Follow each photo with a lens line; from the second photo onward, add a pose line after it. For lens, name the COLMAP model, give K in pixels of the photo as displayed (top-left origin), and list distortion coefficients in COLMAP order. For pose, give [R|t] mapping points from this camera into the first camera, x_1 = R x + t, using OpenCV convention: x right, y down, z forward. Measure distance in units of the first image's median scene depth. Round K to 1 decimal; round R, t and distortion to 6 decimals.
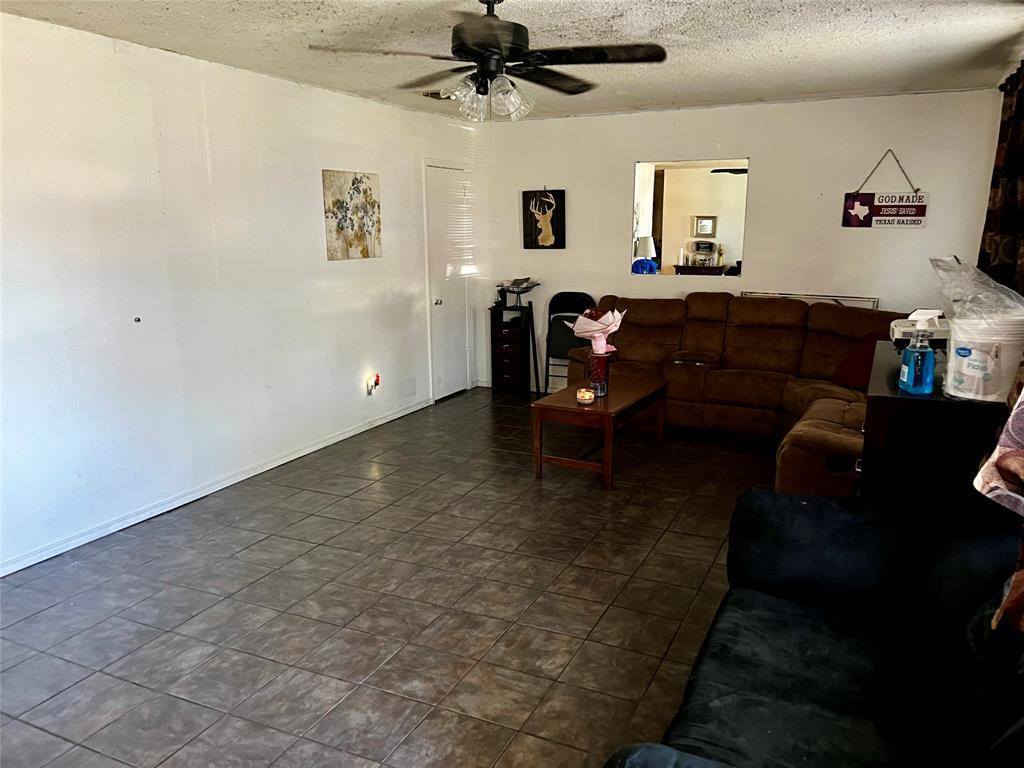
lens RADIAL K [[772.0, 0, 512.0], [0, 772.0, 384.0], [0, 0, 1]] dist [0.034741, -0.003397]
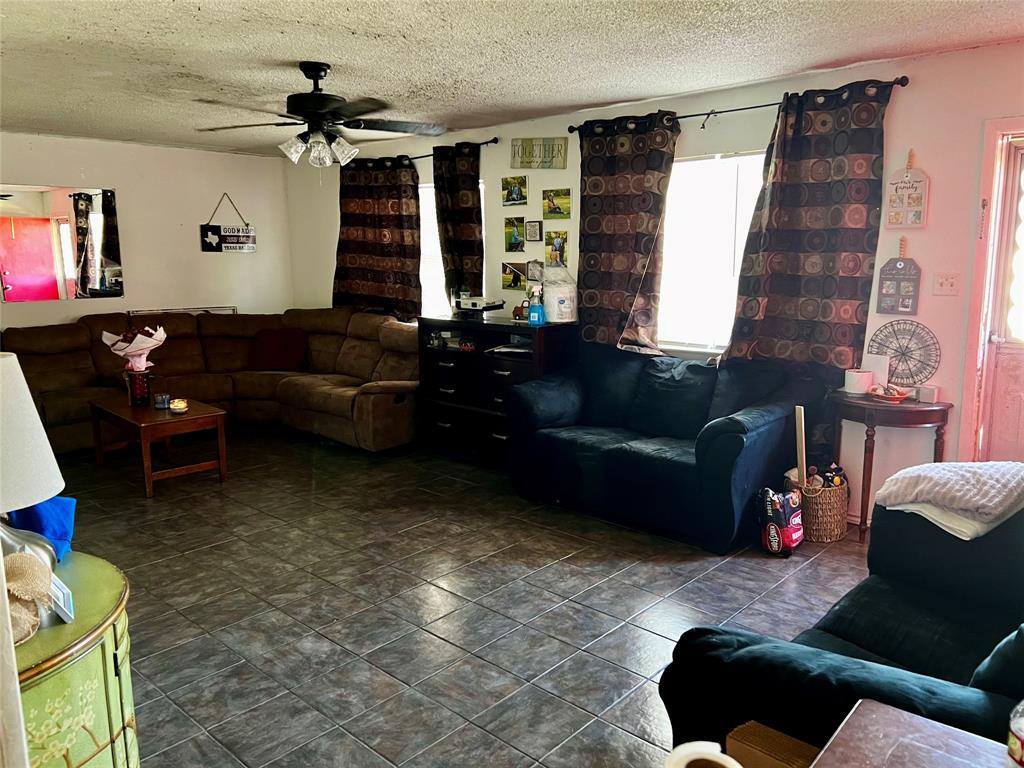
lens RADIAL K [[772.0, 0, 512.0], [0, 772.0, 384.0], [0, 0, 1]] dist [0.034741, -0.003397]
pose [[0.308926, -0.164871, 0.936687, -0.985056], [0.206964, 0.972913, 0.102989, -0.037564], [-0.928294, 0.162045, 0.334680, 0.268129]]
